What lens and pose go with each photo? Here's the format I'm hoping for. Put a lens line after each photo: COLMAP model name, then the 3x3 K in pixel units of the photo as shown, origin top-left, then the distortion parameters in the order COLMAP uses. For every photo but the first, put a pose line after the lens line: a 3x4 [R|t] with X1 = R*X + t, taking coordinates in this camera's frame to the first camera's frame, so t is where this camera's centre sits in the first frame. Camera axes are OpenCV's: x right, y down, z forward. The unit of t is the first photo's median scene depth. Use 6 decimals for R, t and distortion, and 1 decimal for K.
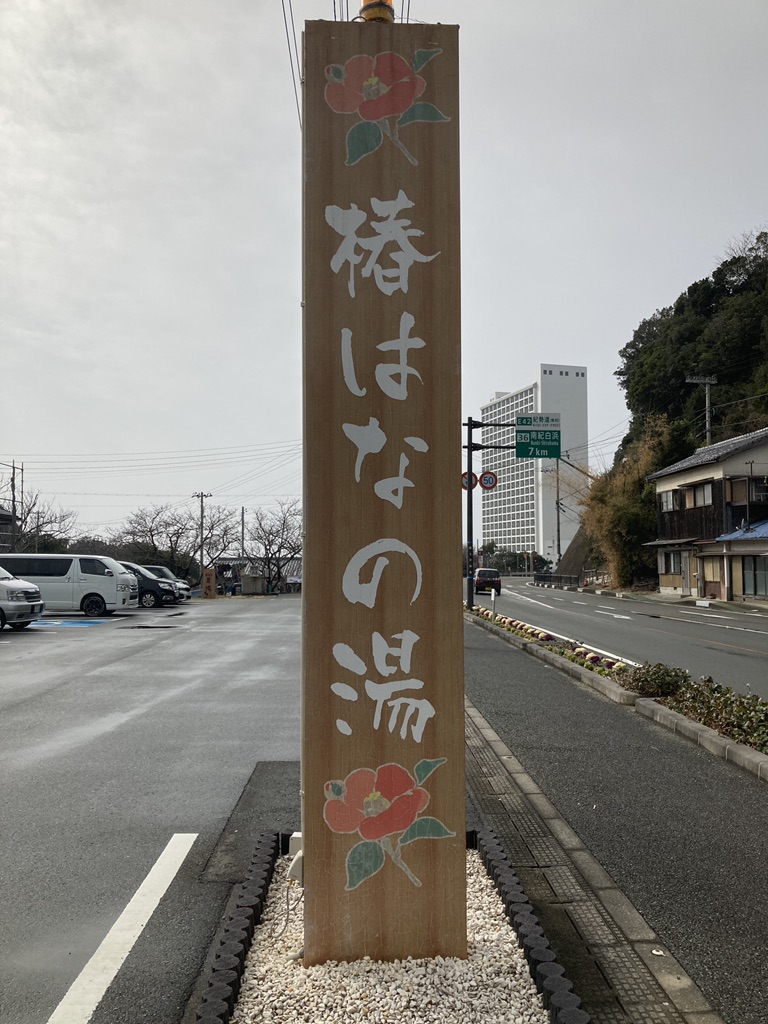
lens RADIAL K [[857.9, 0, 384.0], [0, 857.9, 512.0], [0, 0, 1]] dist [0.159204, -0.609739]
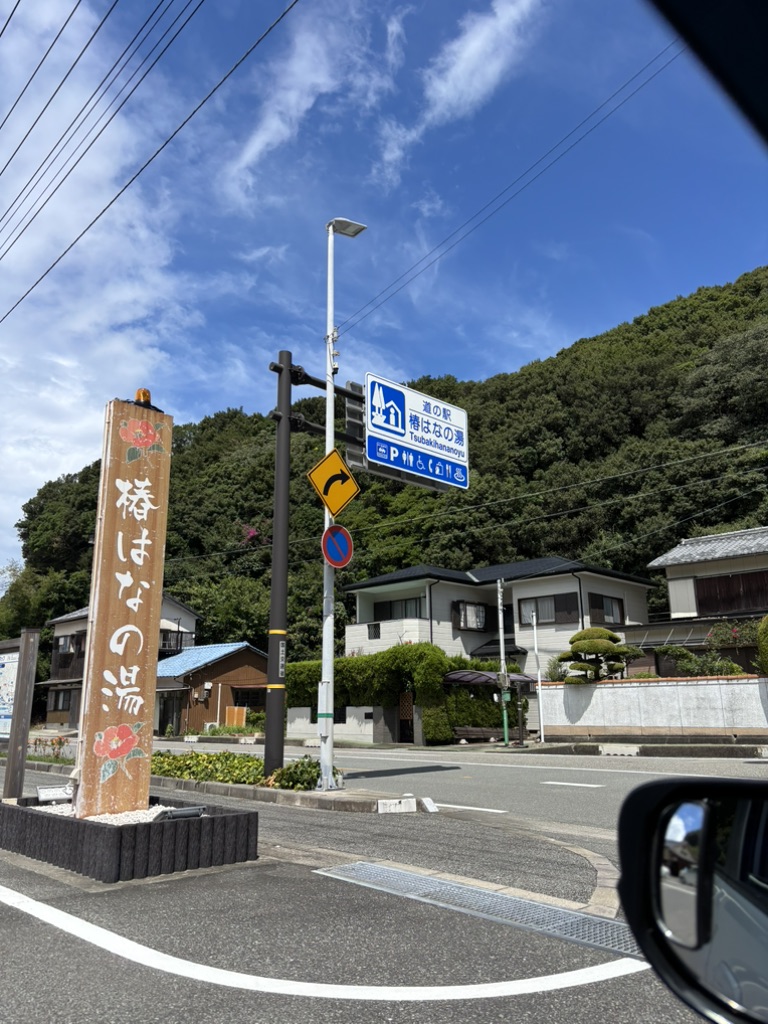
lens RADIAL K [[749.6, 0, 384.0], [0, 749.6, 512.0], [0, 0, 1]] dist [-0.041209, -0.001844]
pose [[0.747930, 0.158366, 0.644609, -0.812740], [-0.032049, 0.978605, -0.203236, 0.118228], [-0.663003, 0.131347, 0.737004, -0.944867]]
